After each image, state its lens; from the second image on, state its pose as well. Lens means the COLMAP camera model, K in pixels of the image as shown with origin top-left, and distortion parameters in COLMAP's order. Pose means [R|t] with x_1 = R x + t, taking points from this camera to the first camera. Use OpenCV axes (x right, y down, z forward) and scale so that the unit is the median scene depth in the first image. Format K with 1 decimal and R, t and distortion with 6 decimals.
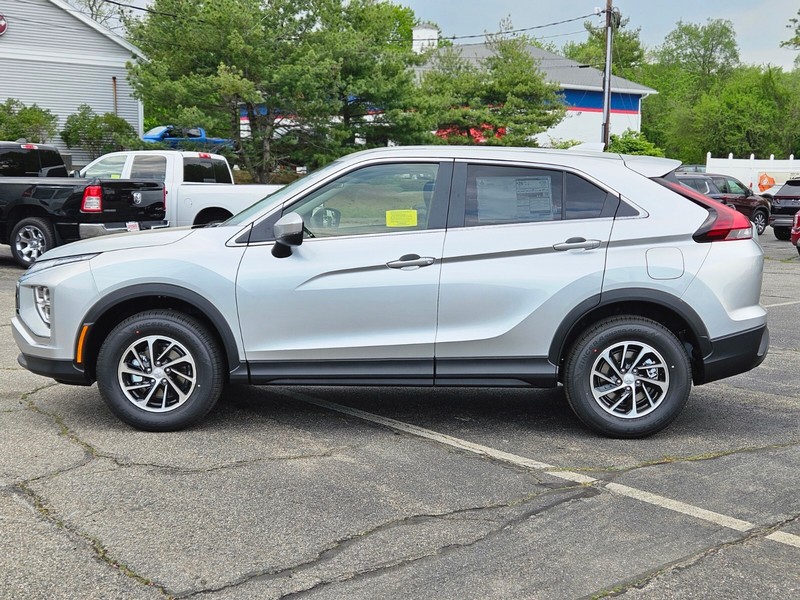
lens RADIAL K [[1061.0, 0, 399.0], [0, 1061.0, 320.0], [0, 0, 1]] dist [0.075252, -0.042355]
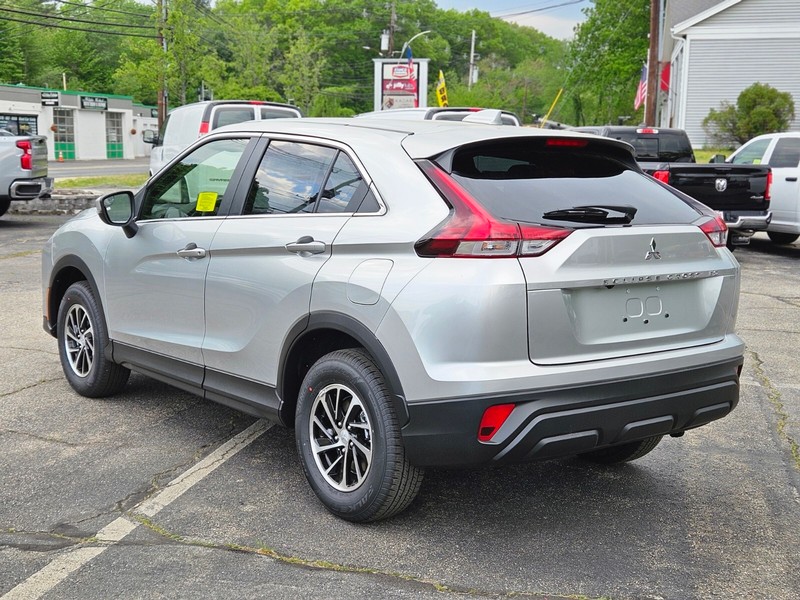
lens RADIAL K [[1061.0, 0, 399.0], [0, 1061.0, 320.0], [0, 0, 1]] dist [0.075252, -0.042355]
pose [[0.636074, 0.122069, -0.761911, 0.783978], [-0.113576, 0.991464, 0.064028, -0.074132], [0.763224, 0.045809, 0.644509, 0.562179]]
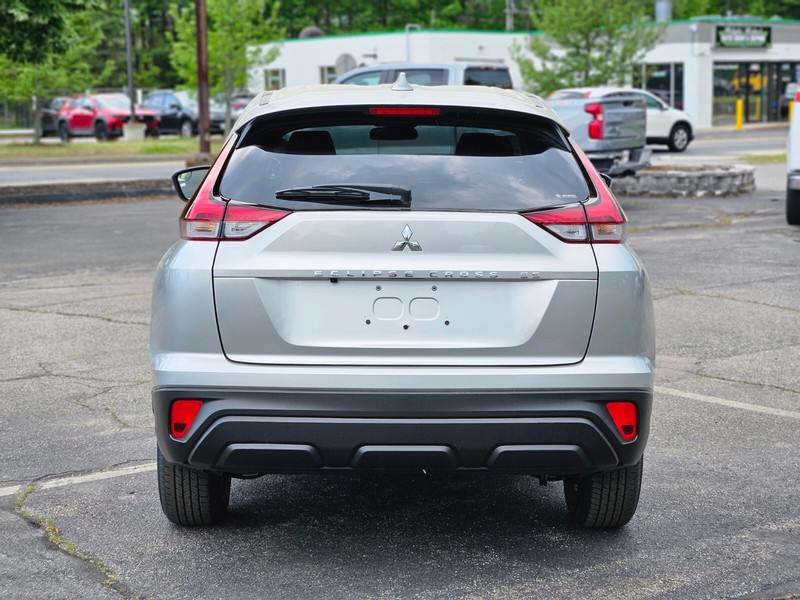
lens RADIAL K [[1541.1, 0, 400.0], [0, 1541.1, 300.0], [0, 0, 1]] dist [-0.006405, -0.170170]
pose [[0.028160, 0.117967, -0.992618, 1.180804], [-0.128109, 0.985249, 0.113456, -0.154862], [0.991360, 0.123969, 0.042858, 1.094070]]
